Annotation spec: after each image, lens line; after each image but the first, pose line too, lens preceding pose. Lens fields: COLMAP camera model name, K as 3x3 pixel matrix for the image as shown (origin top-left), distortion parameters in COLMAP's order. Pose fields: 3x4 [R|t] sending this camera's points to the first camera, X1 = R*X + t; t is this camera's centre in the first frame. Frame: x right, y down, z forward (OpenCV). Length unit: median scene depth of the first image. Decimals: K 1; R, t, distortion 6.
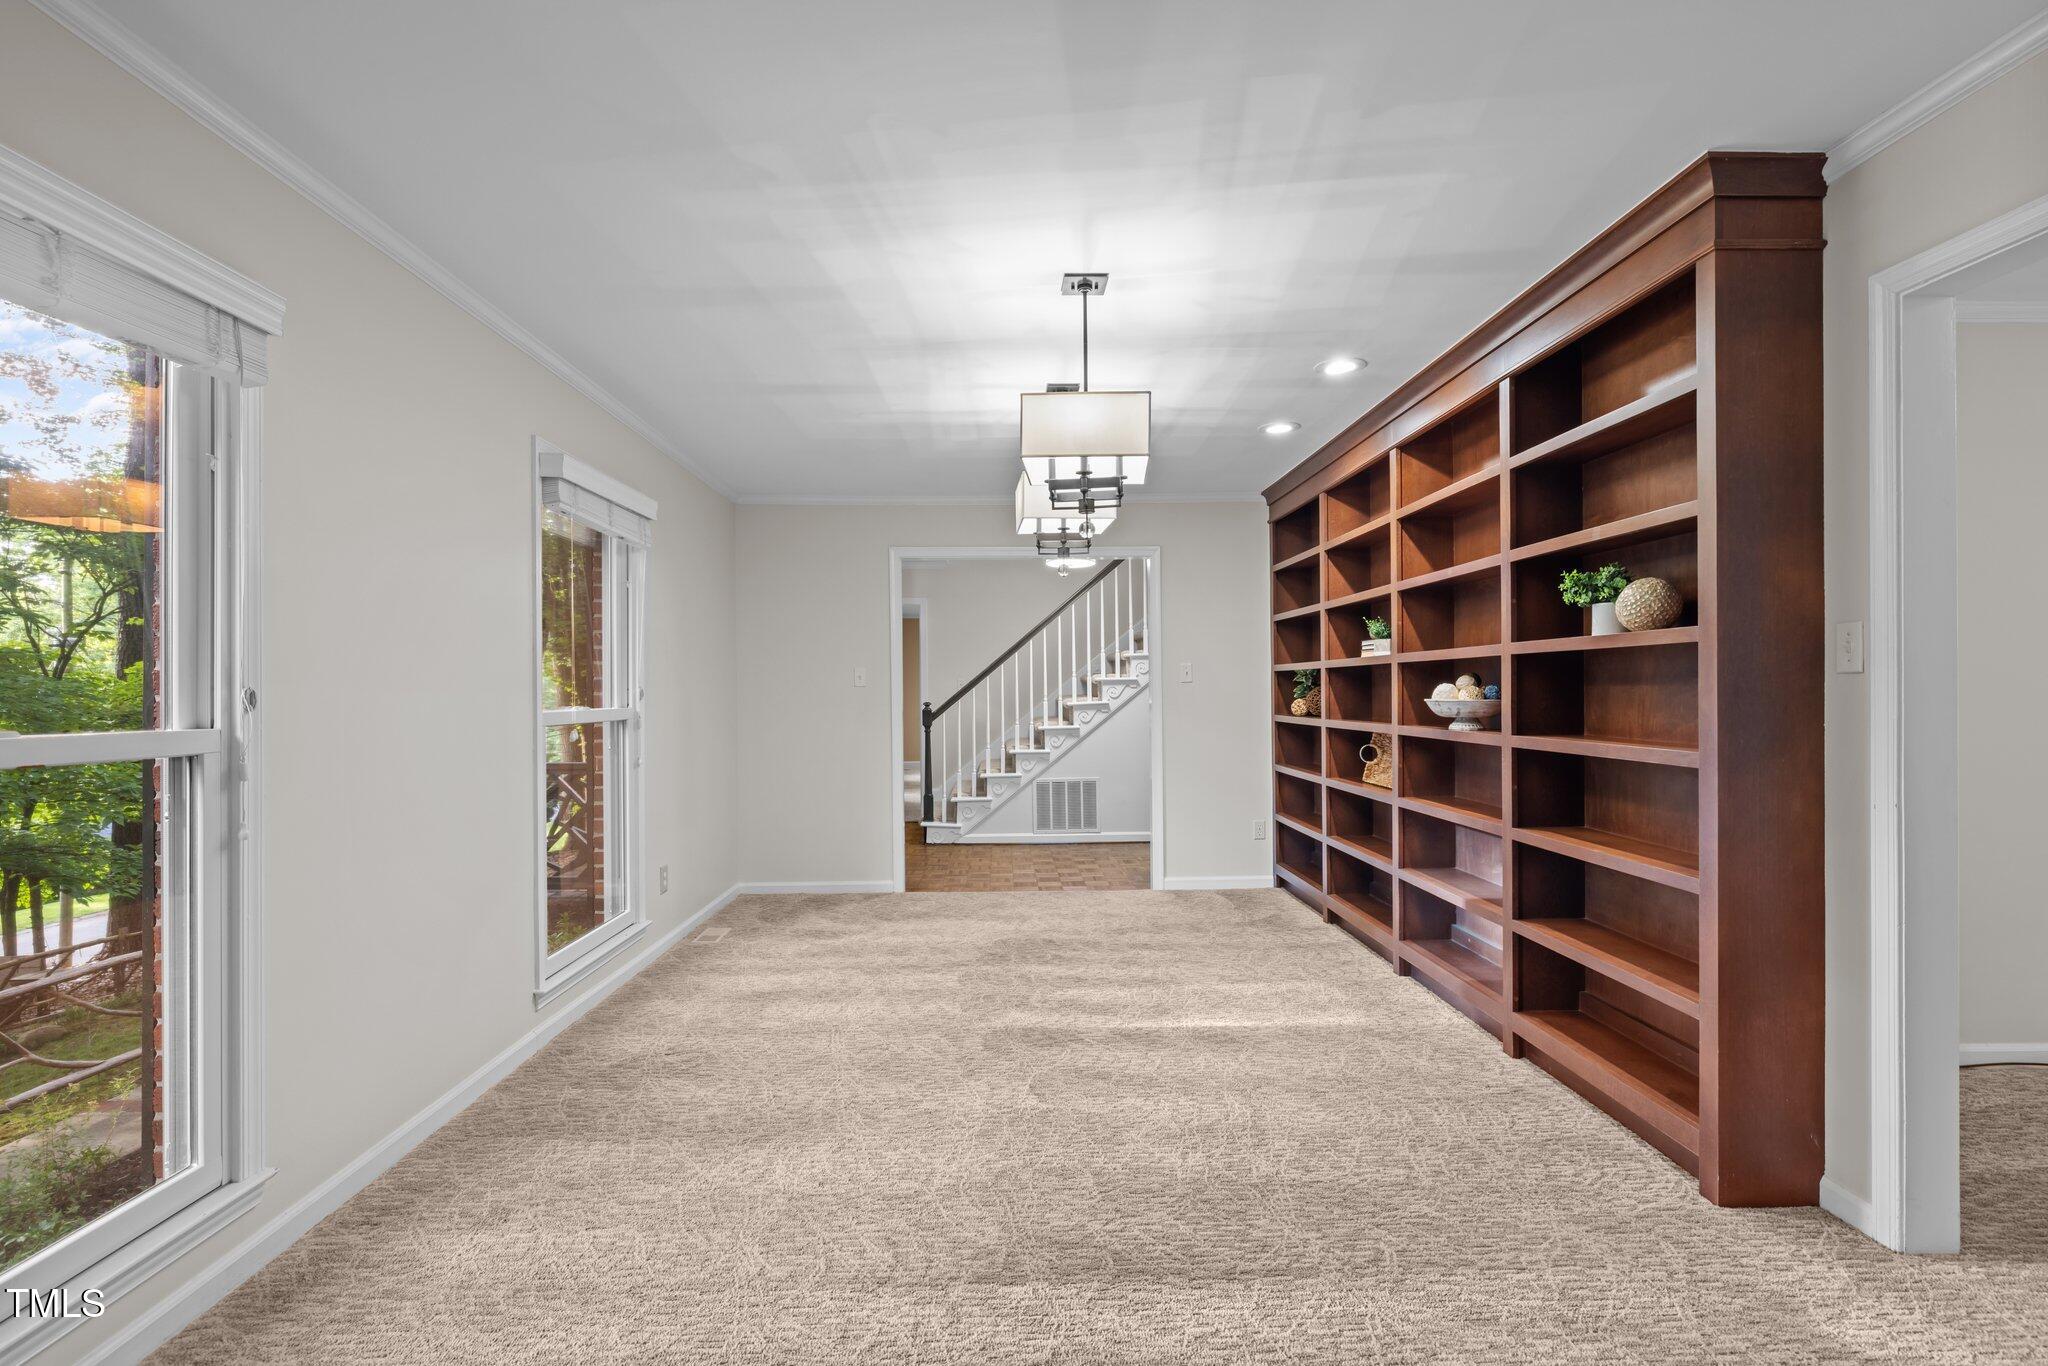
lens RADIAL K [[923.0, 0, 1018.1], [0, 923.0, 687.0], [0, 0, 1]] dist [-0.004624, 0.000122]
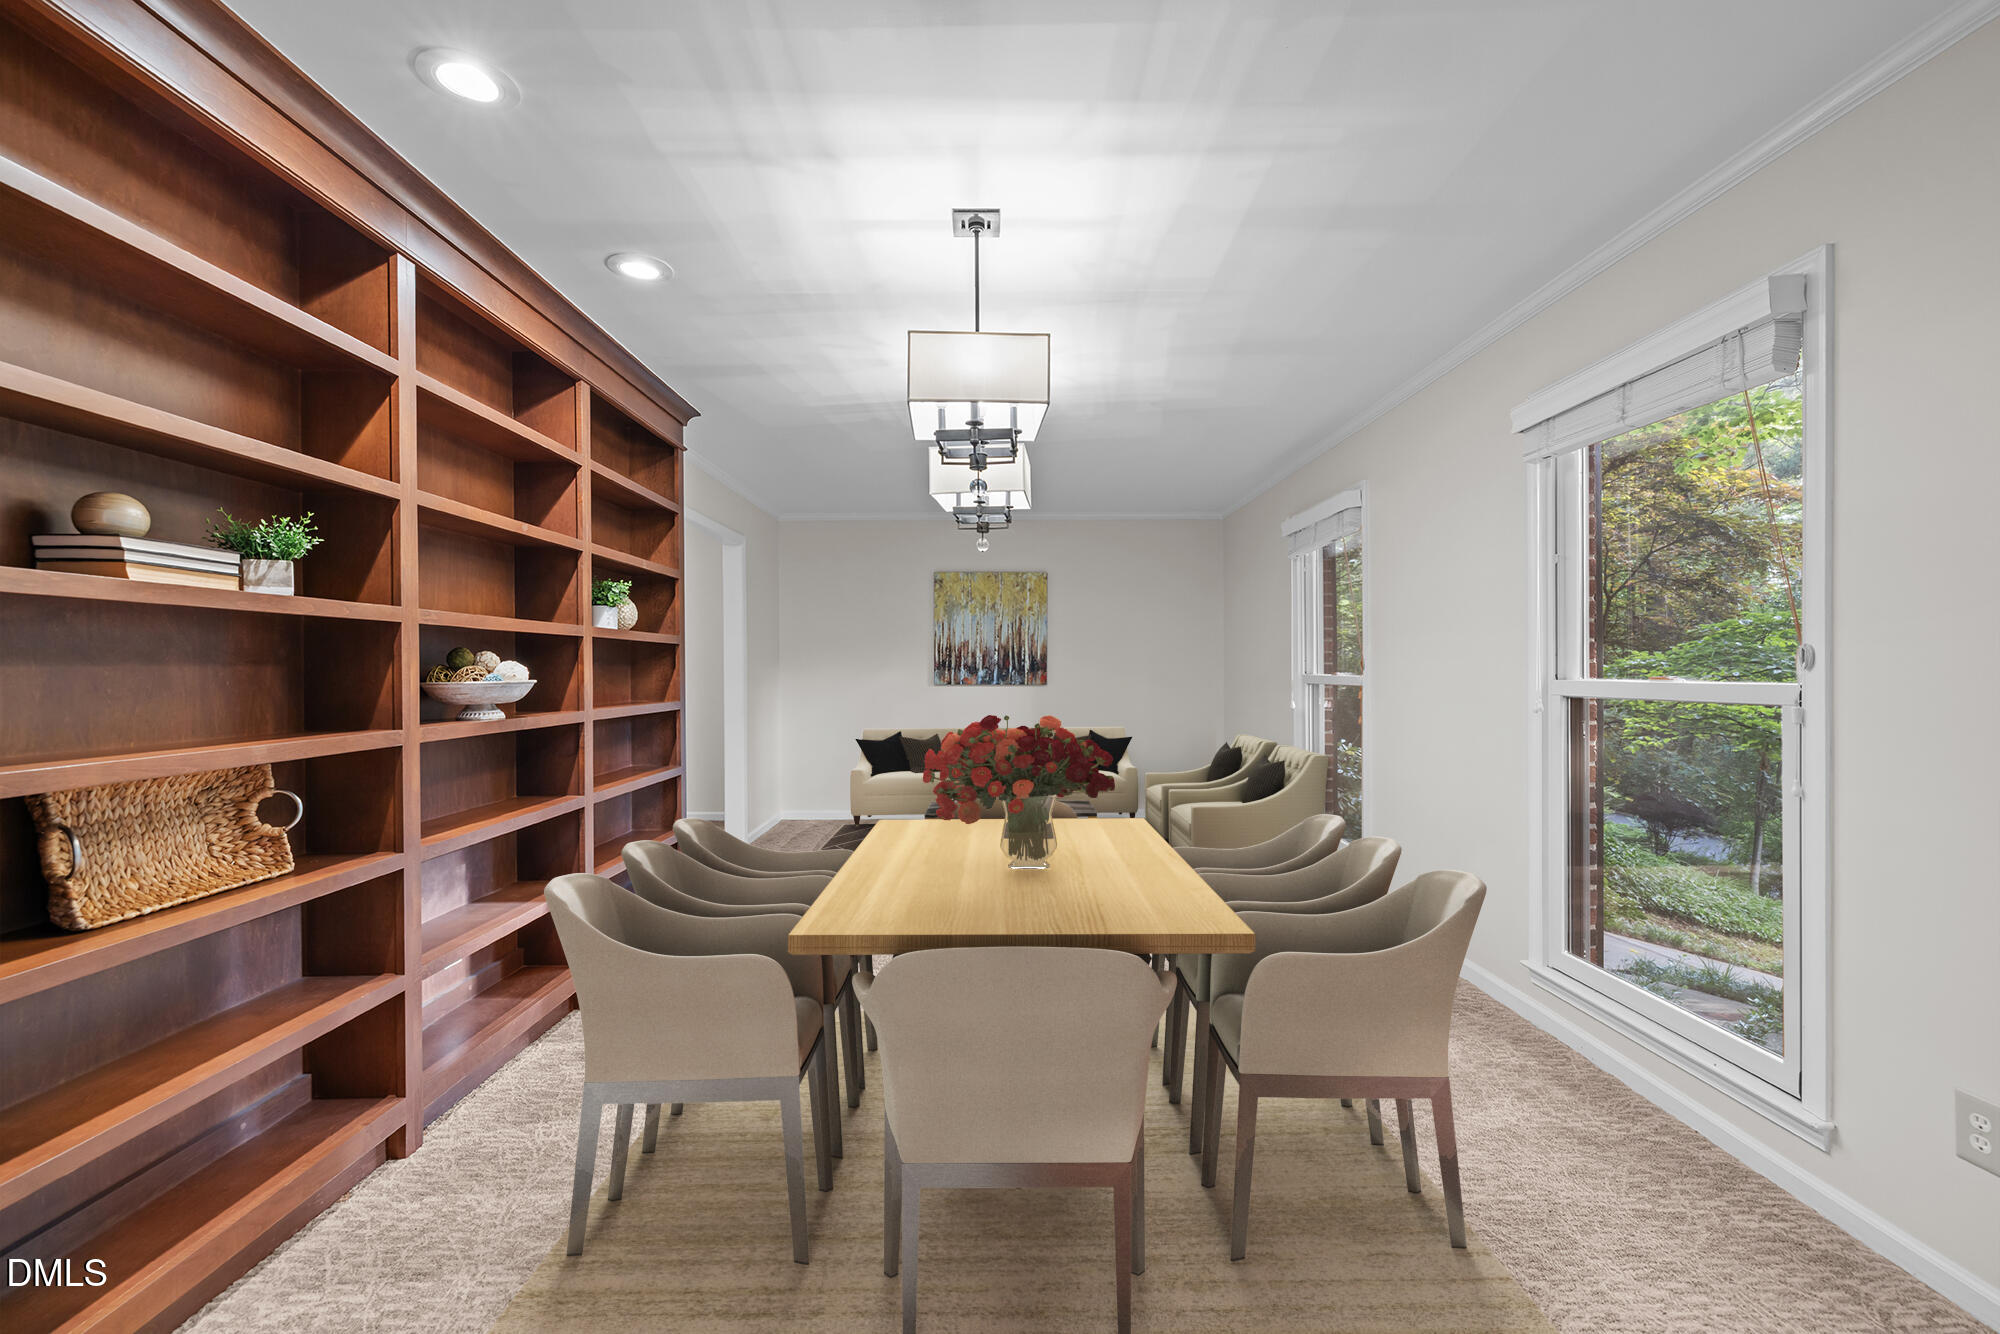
lens RADIAL K [[901.3, 0, 994.2], [0, 901.3, 670.9], [0, 0, 1]] dist [-0.004624, 0.000122]
pose [[-0.999898, 0.011718, 0.008151, 0.039624], [0.011706, 0.999930, -0.001507, 0.011893], [-0.008168, -0.001412, -0.999966, 1.907827]]
